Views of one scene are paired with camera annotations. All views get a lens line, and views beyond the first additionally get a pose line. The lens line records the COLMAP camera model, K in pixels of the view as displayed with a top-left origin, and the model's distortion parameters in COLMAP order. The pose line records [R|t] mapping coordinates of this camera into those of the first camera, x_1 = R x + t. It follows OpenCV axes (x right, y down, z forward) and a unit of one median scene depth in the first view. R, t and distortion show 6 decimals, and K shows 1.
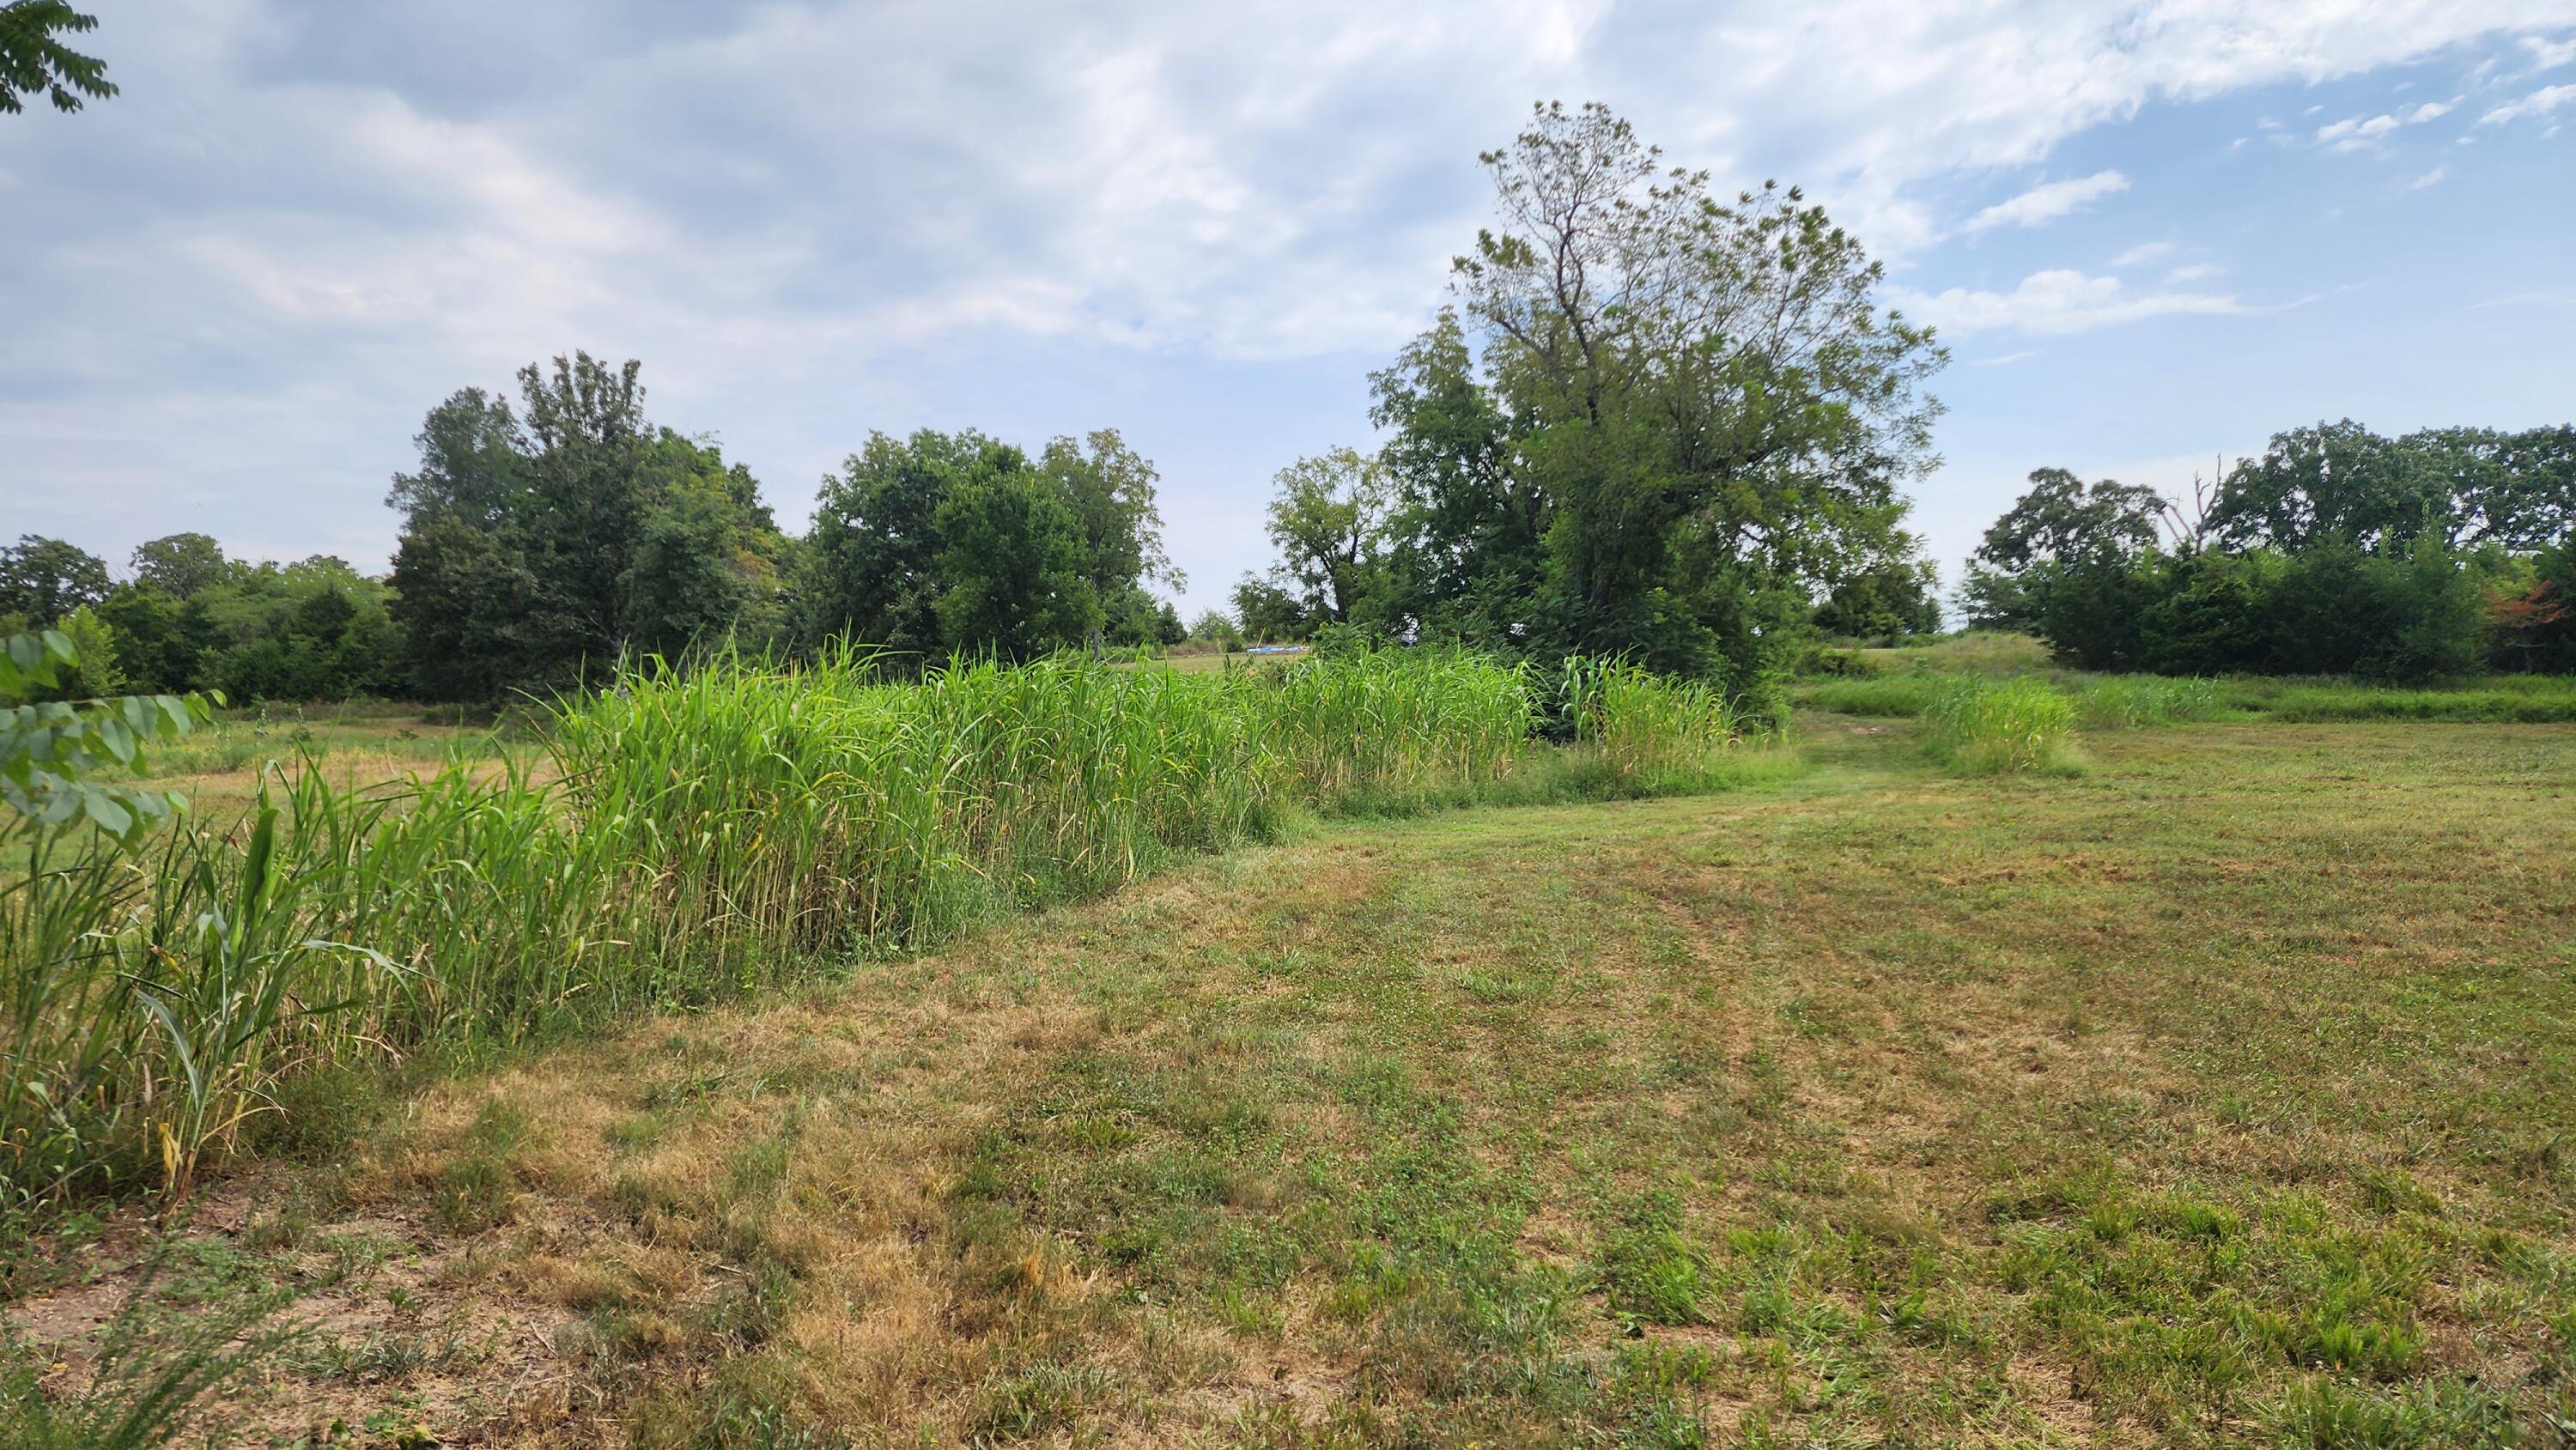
lens RADIAL K [[1759.3, 0, 1288.0], [0, 1759.3, 722.3], [0, 0, 1]] dist [0.048813, -0.039647]
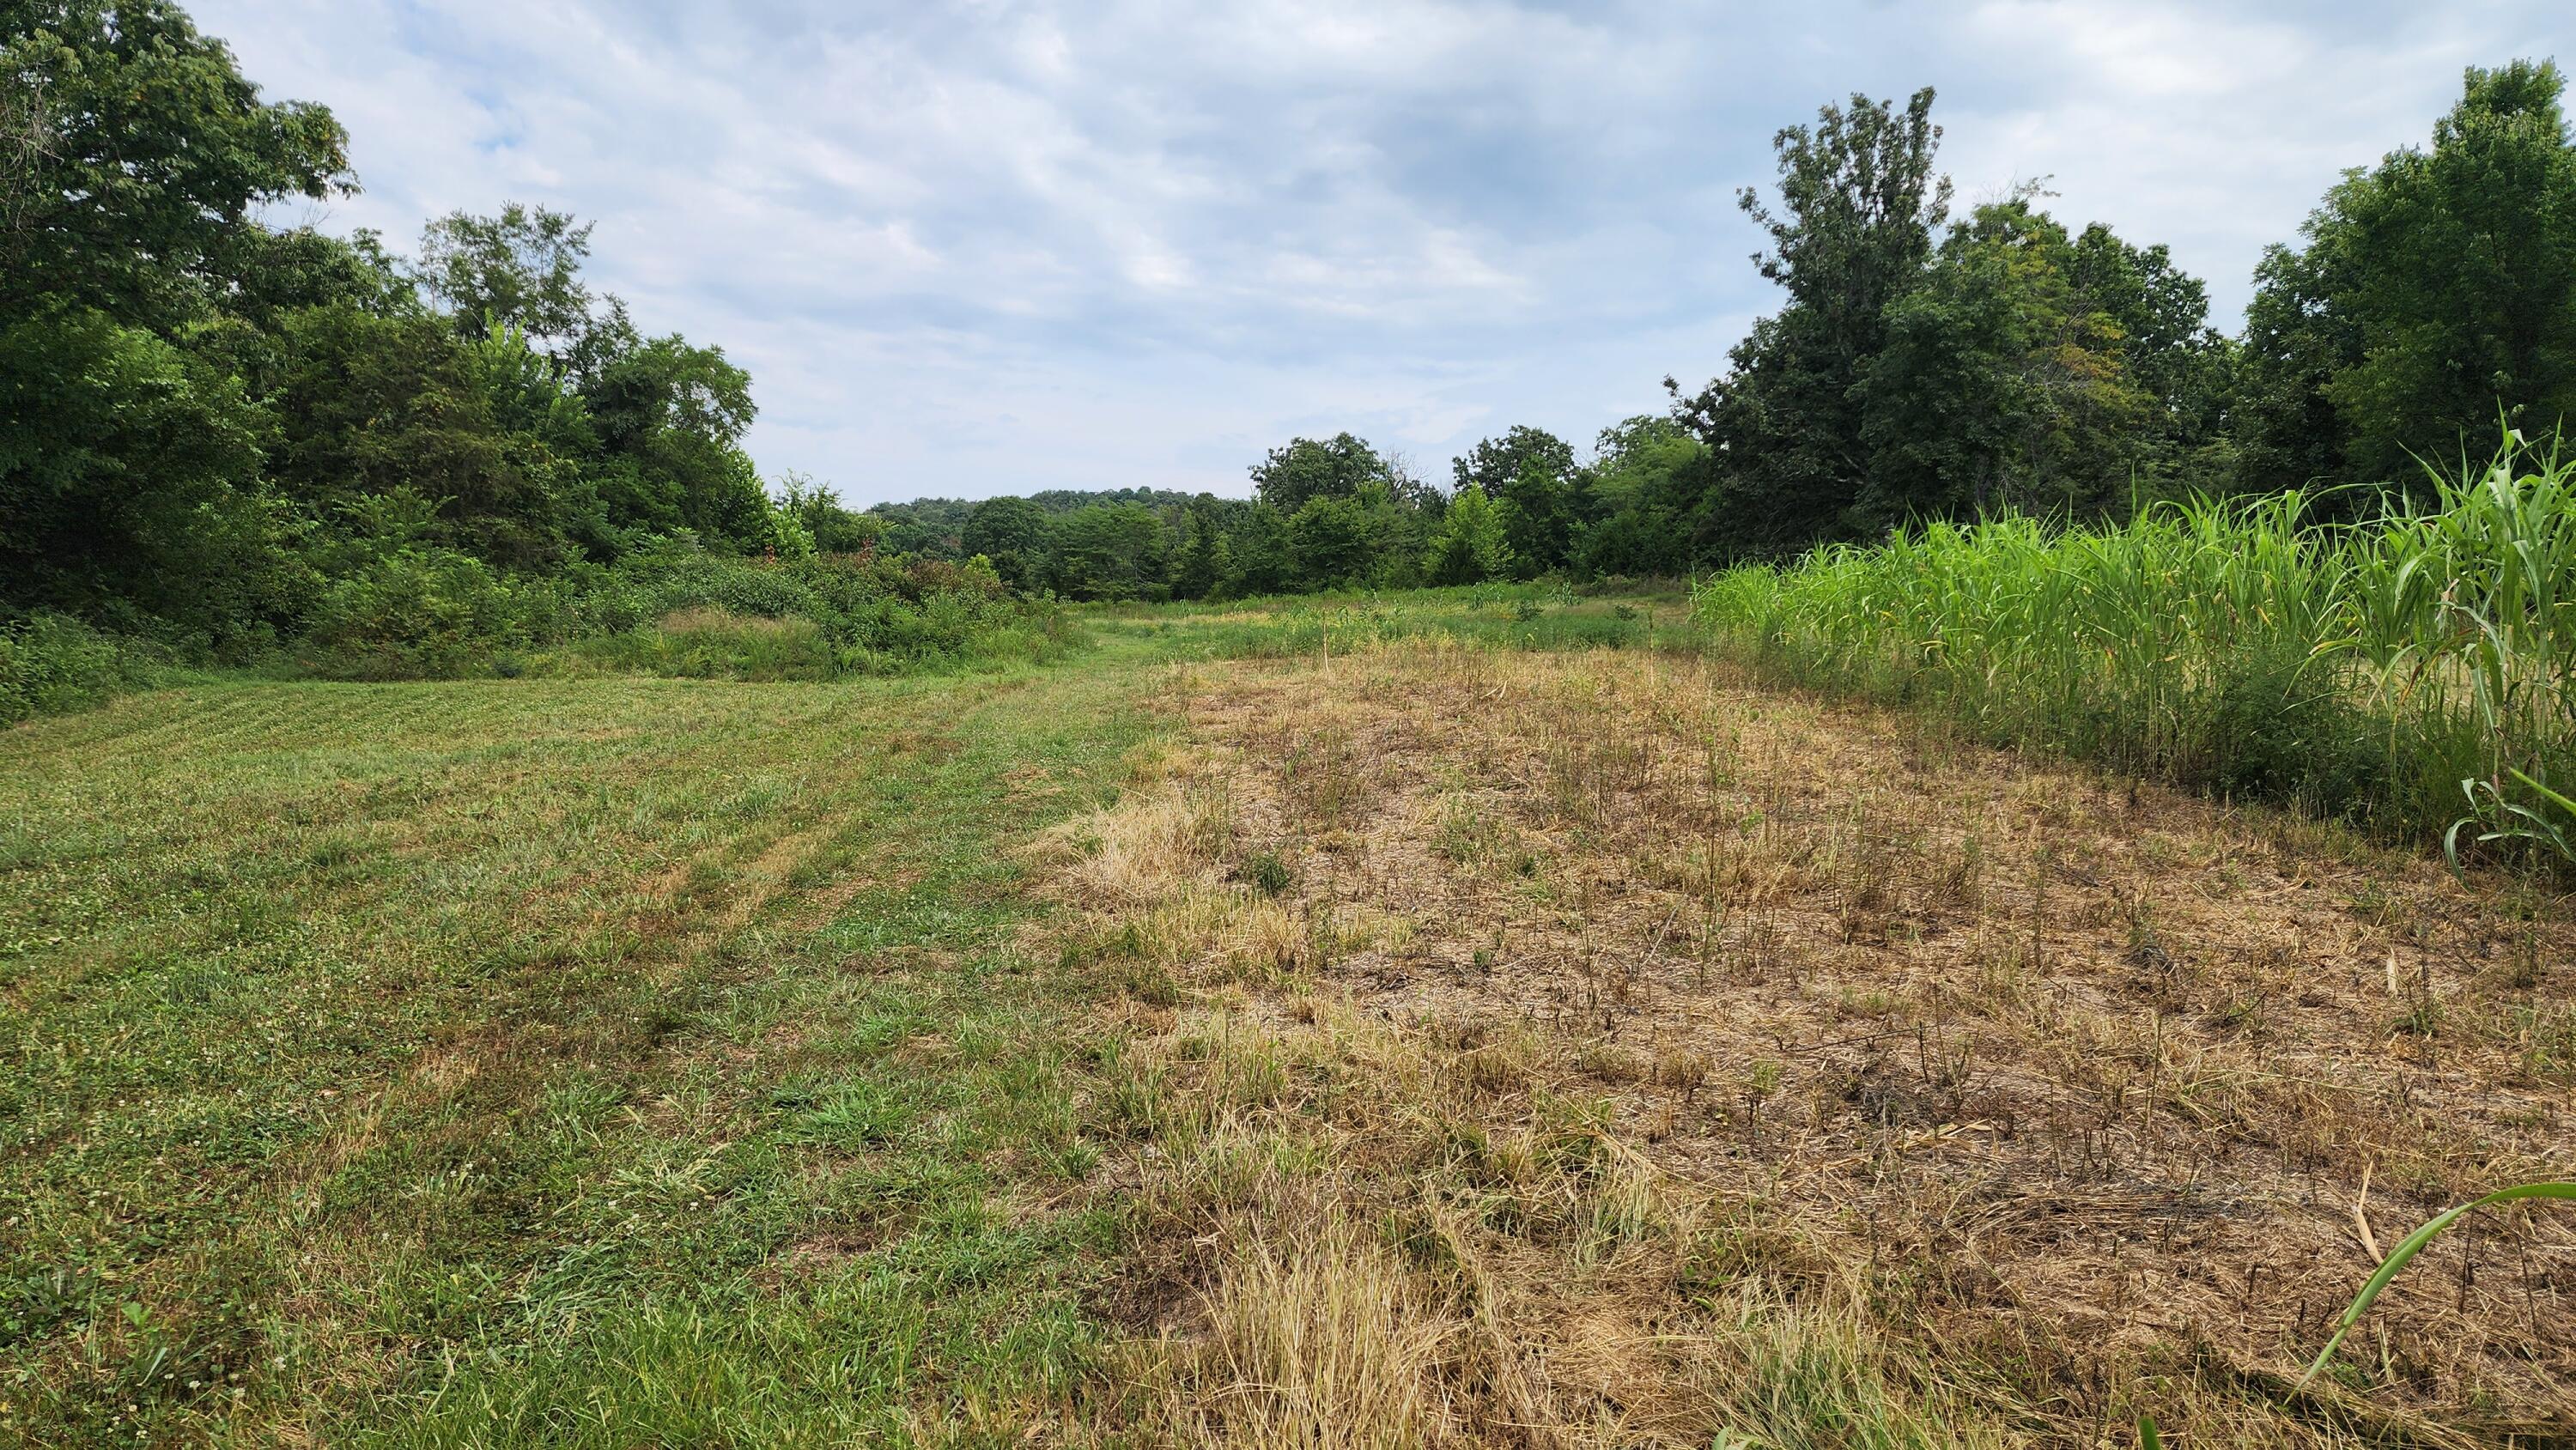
lens RADIAL K [[1759.3, 0, 1287.8], [0, 1759.3, 723.6], [0, 0, 1]] dist [0.048813, -0.039647]
pose [[0.689981, 0.059530, -0.721375, -0.016158], [-0.009451, 0.997268, 0.073258, -0.000693], [0.723766, -0.043729, 0.688659, 0.312749]]
